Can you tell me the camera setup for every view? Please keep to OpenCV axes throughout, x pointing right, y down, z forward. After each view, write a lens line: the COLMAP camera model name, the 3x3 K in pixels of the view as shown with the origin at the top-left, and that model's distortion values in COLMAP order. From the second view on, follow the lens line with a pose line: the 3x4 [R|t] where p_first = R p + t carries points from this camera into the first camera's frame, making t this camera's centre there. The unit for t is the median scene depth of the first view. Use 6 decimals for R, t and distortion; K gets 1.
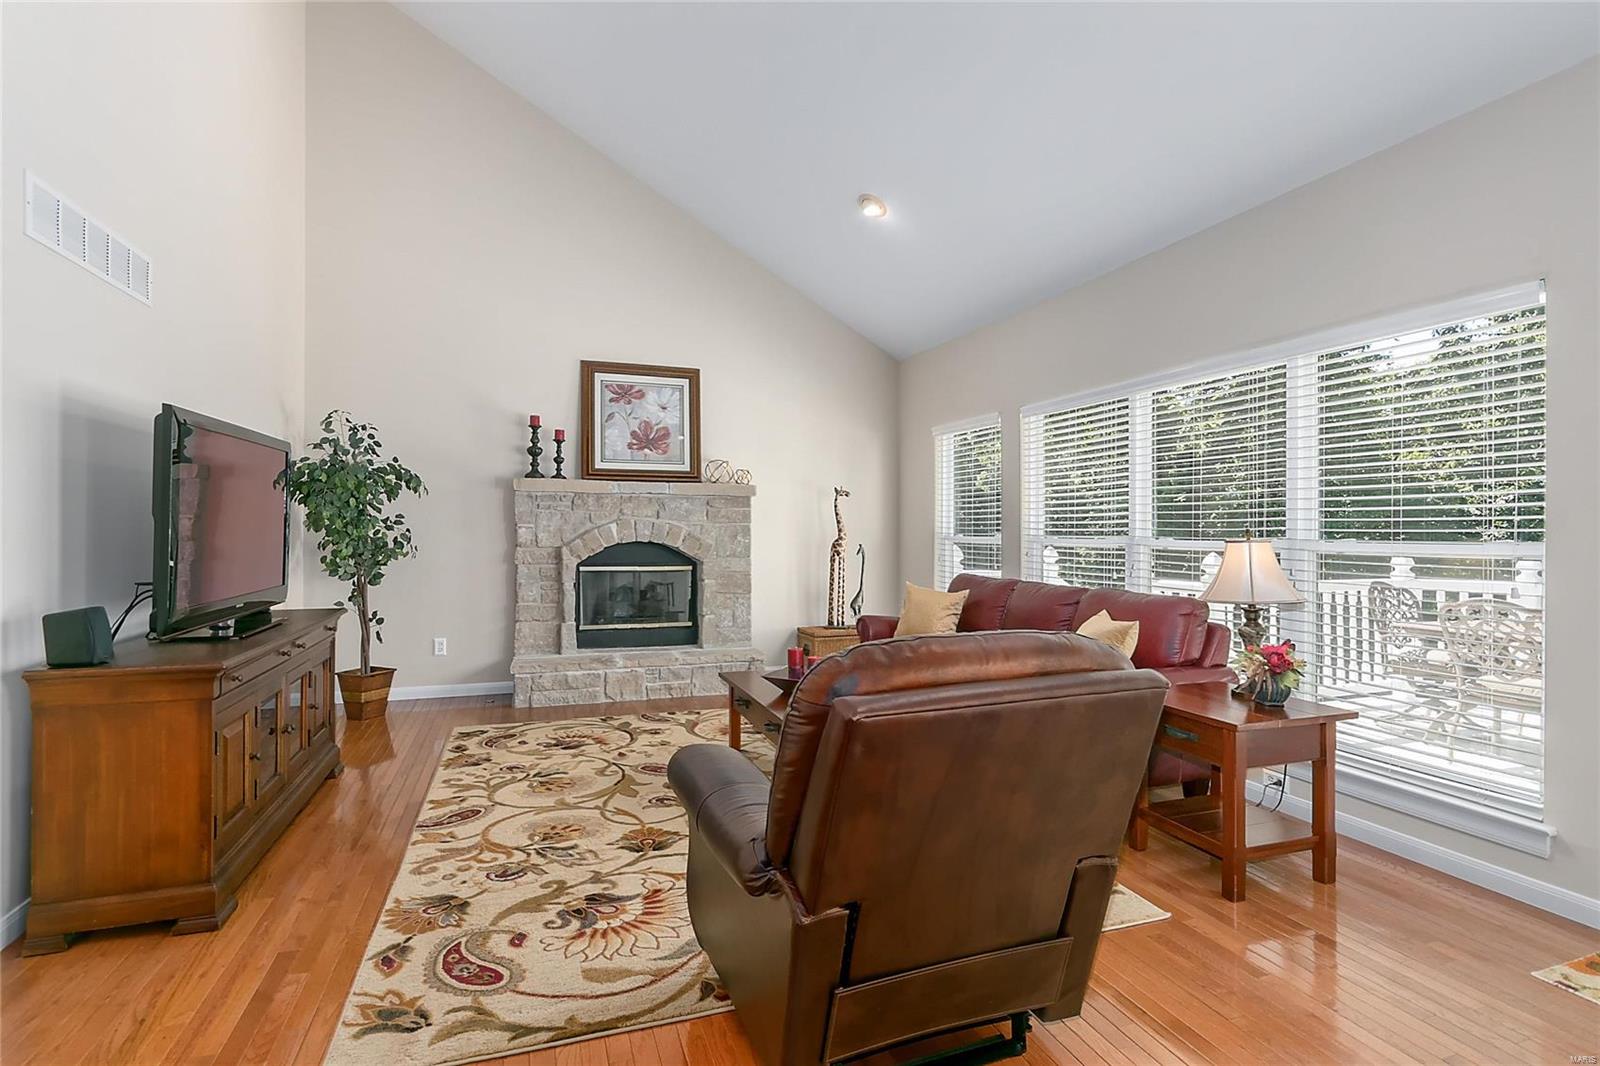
lens RADIAL K [[757.8, 0, 801.1], [0, 757.8, 523.2], [0, 0, 1]] dist [-0.006700, -0.000372]
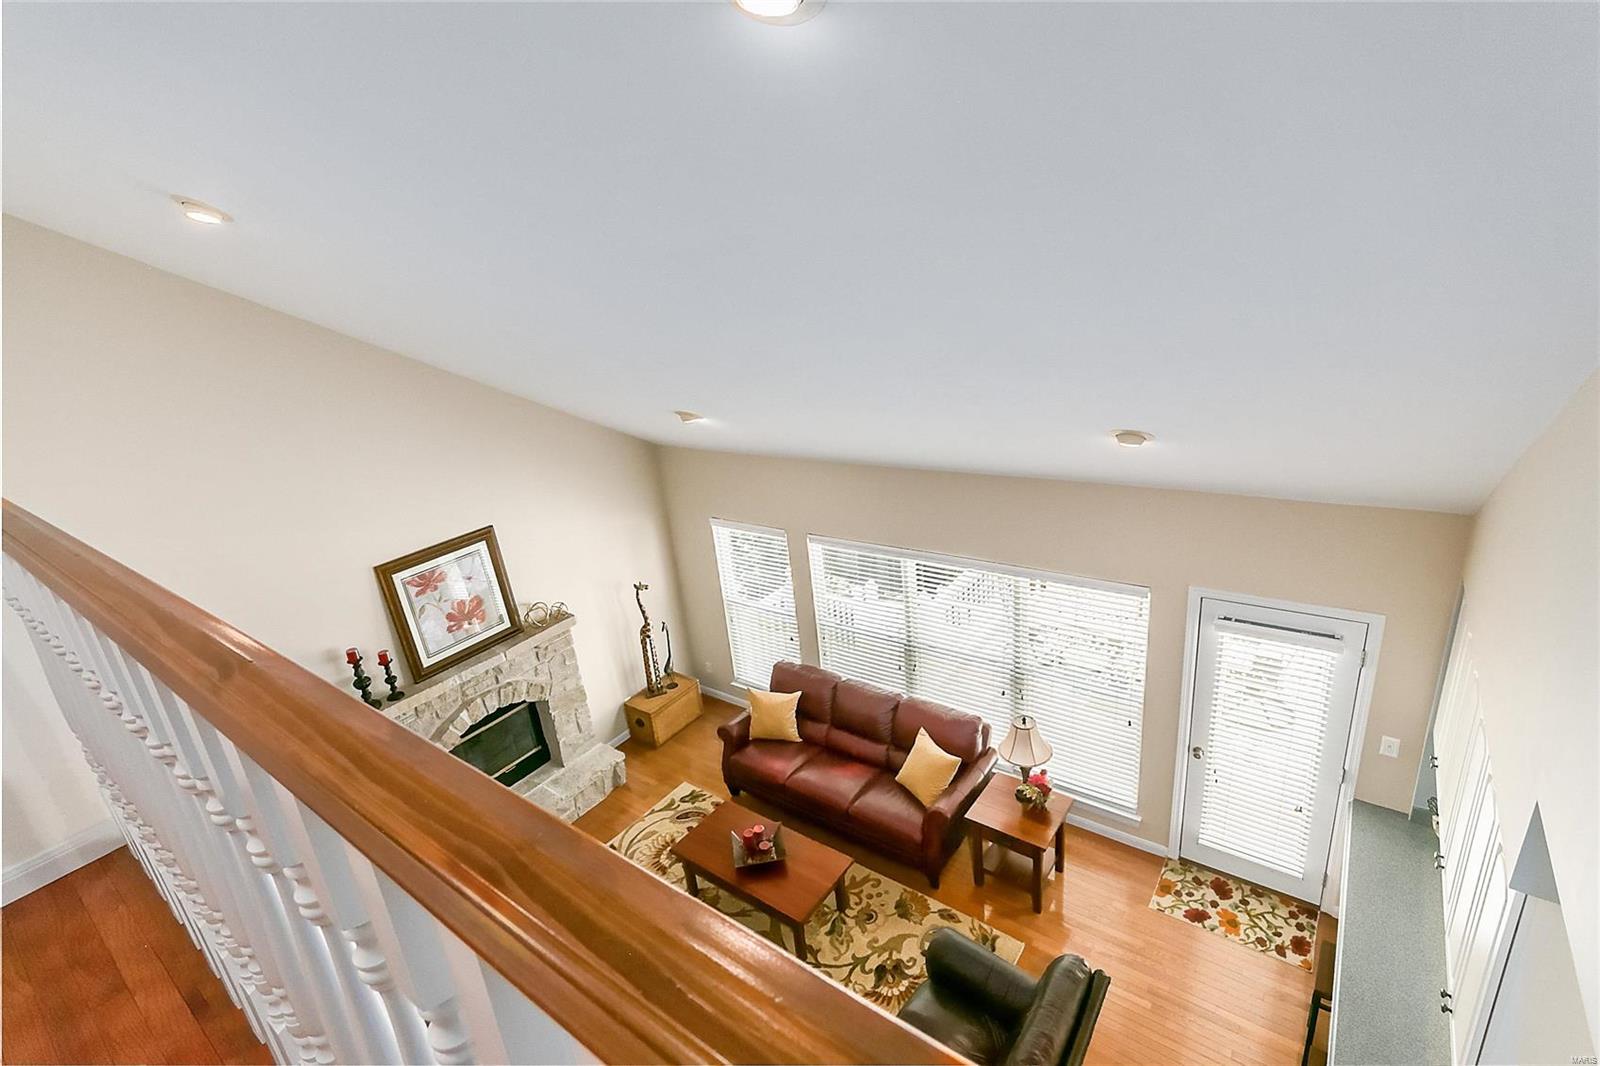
lens RADIAL K [[757.8, 0, 783.6], [0, 757.8, 531.4], [0, 0, 1]] dist [-0.006700, -0.000372]
pose [[0.837049, -0.275024, 0.472980, -0.302965], [0.107976, 0.930514, 0.349979, -0.532804], [-0.536367, -0.241879, 0.808582, 0.013979]]
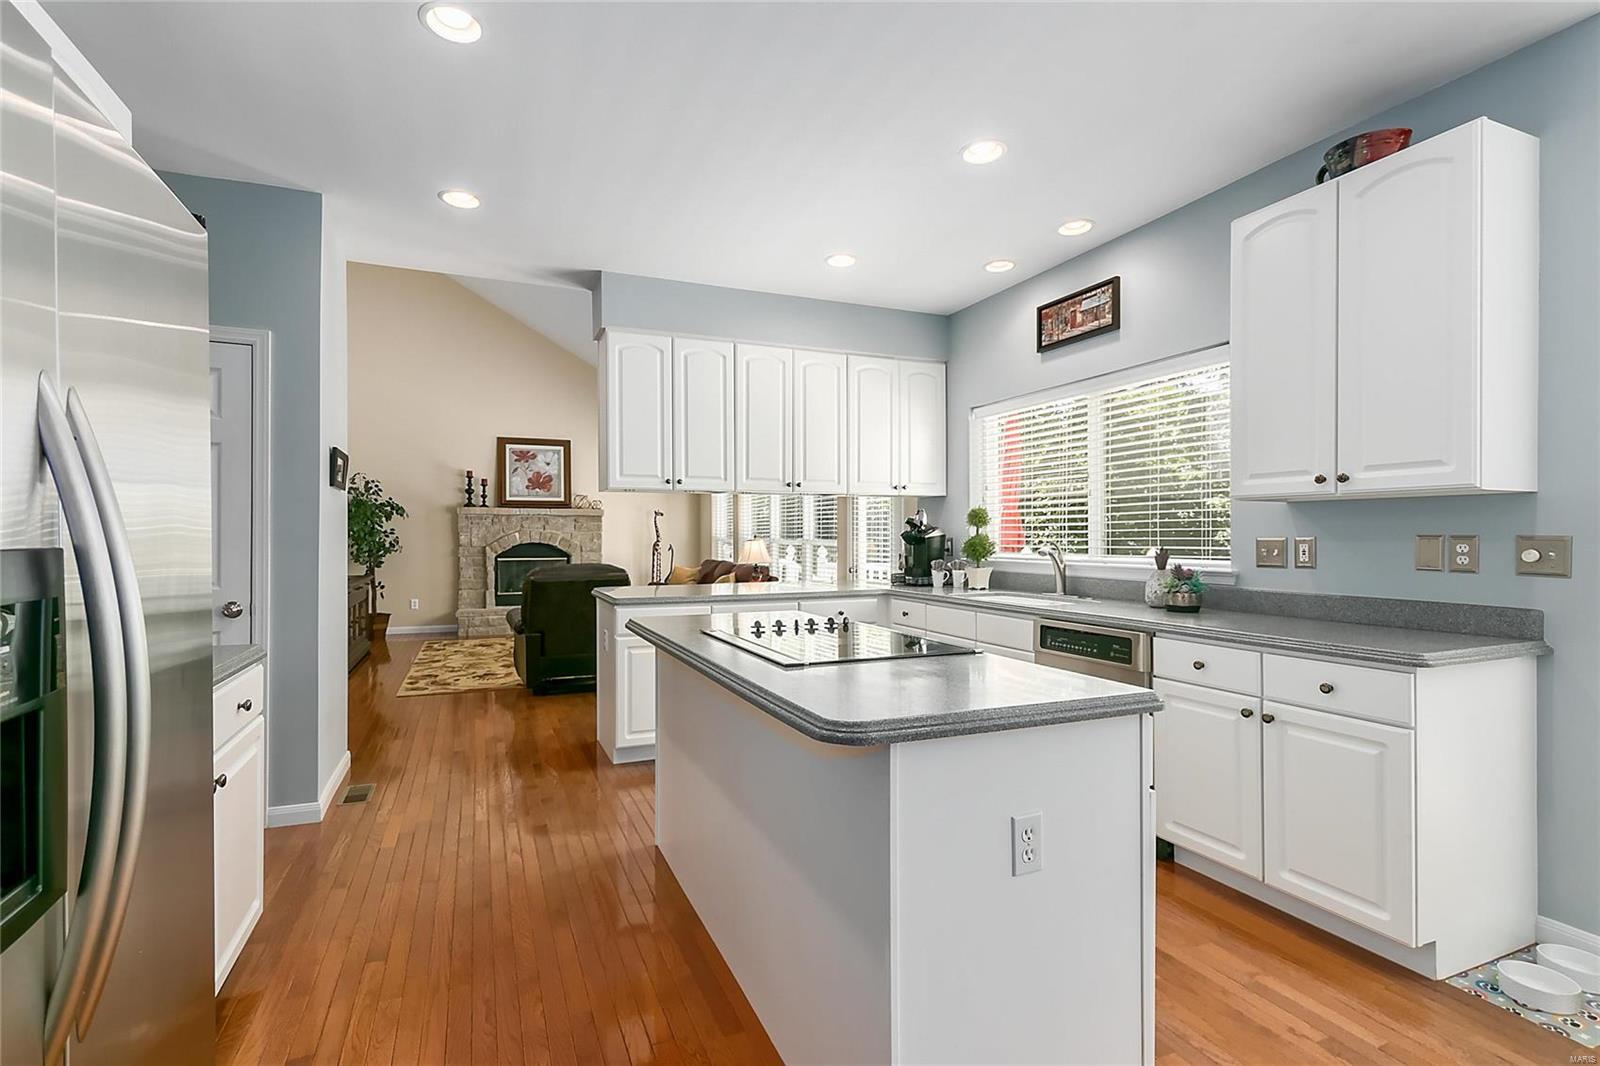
lens RADIAL K [[757.8, 0, 800.7], [0, 757.8, 533.0], [0, 0, 1]] dist [-0.006700, -0.000372]
pose [[0.998327, -0.006183, 0.057489, 0.298072], [0.006021, 0.999977, 0.002986, -0.000488], [-0.057506, -0.002635, 0.998342, -0.756107]]
